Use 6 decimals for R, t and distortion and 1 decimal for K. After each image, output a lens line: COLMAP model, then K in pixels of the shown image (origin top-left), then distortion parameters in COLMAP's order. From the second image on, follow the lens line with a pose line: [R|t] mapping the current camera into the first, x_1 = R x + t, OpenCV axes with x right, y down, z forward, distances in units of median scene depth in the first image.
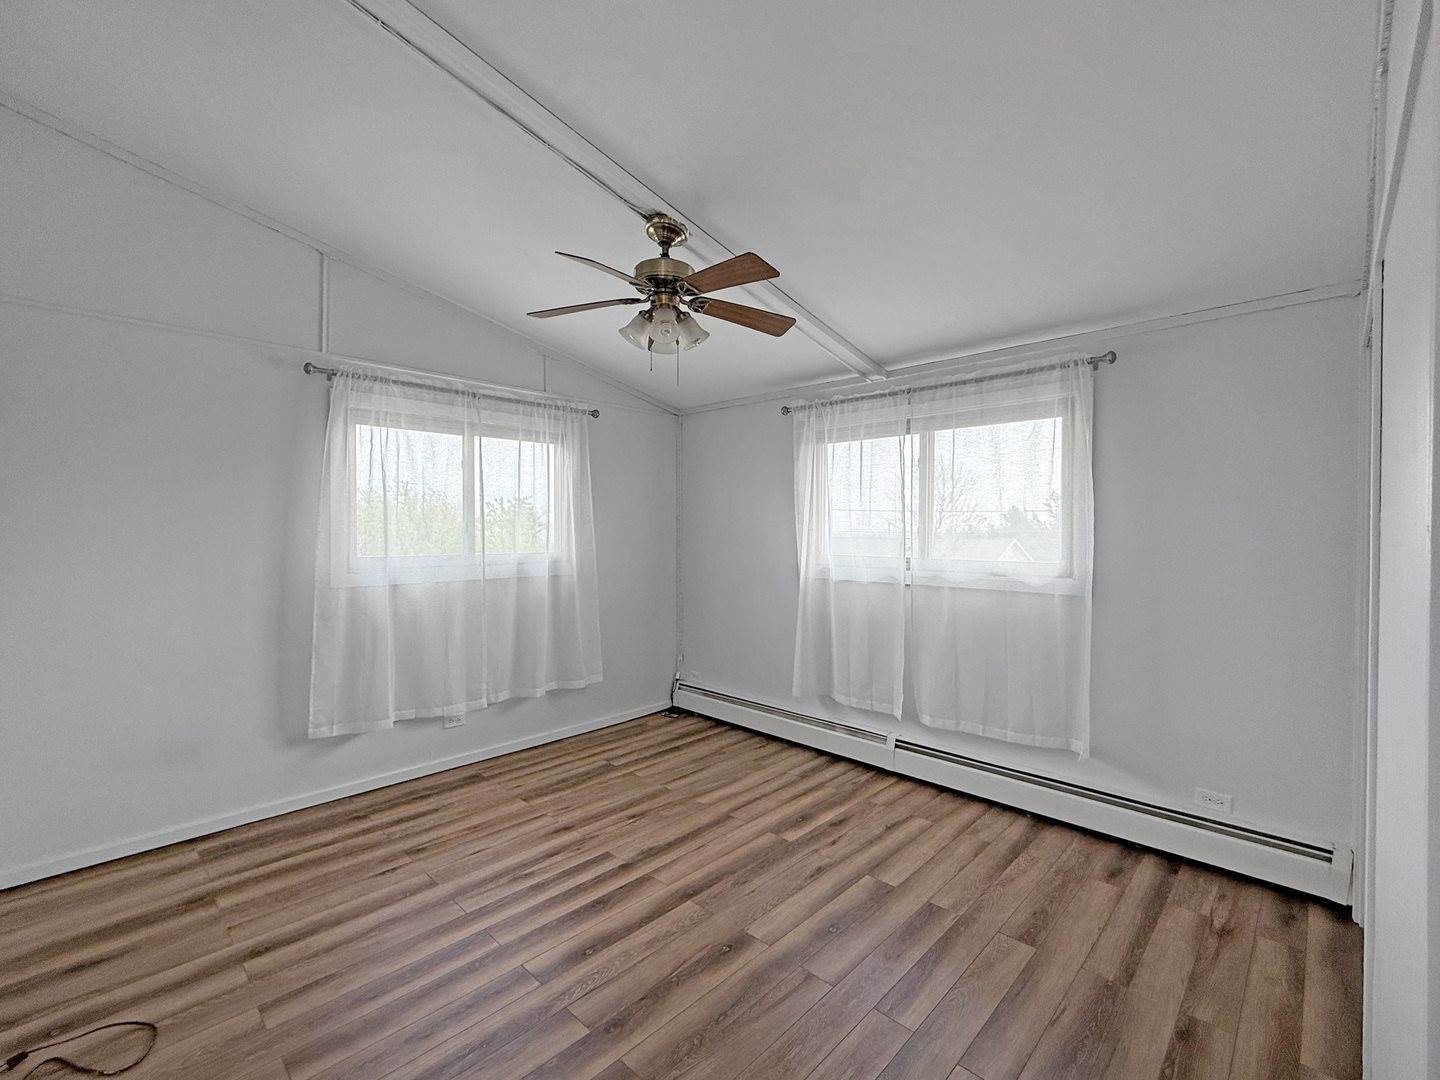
lens RADIAL K [[638.8, 0, 720.0], [0, 638.8, 540.0], [0, 0, 1]] dist [-0.000605, -0.000200]
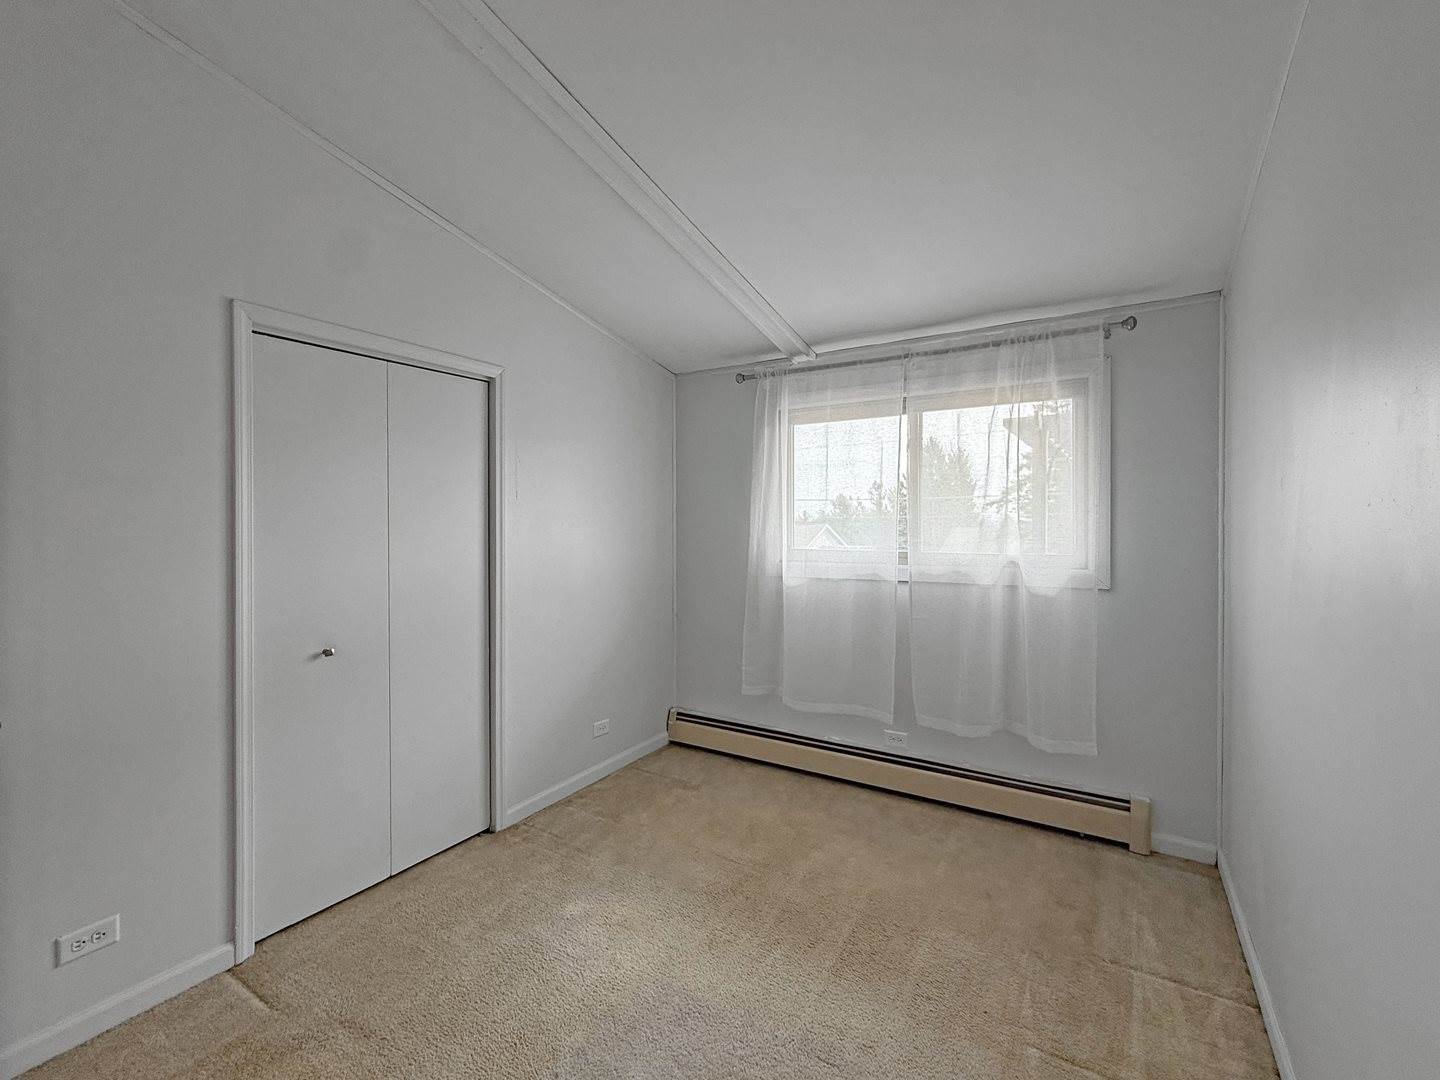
lens RADIAL K [[661.9, 0, 720.0], [0, 661.9, 540.0], [0, 0, 1]] dist [-0.000260, -0.000049]
pose [[0.981473, -0.007628, 0.191450, -0.138024], [0.005109, 0.999894, 0.013648, -0.002707], [-0.191533, -0.012417, 0.981408, 0.136483]]
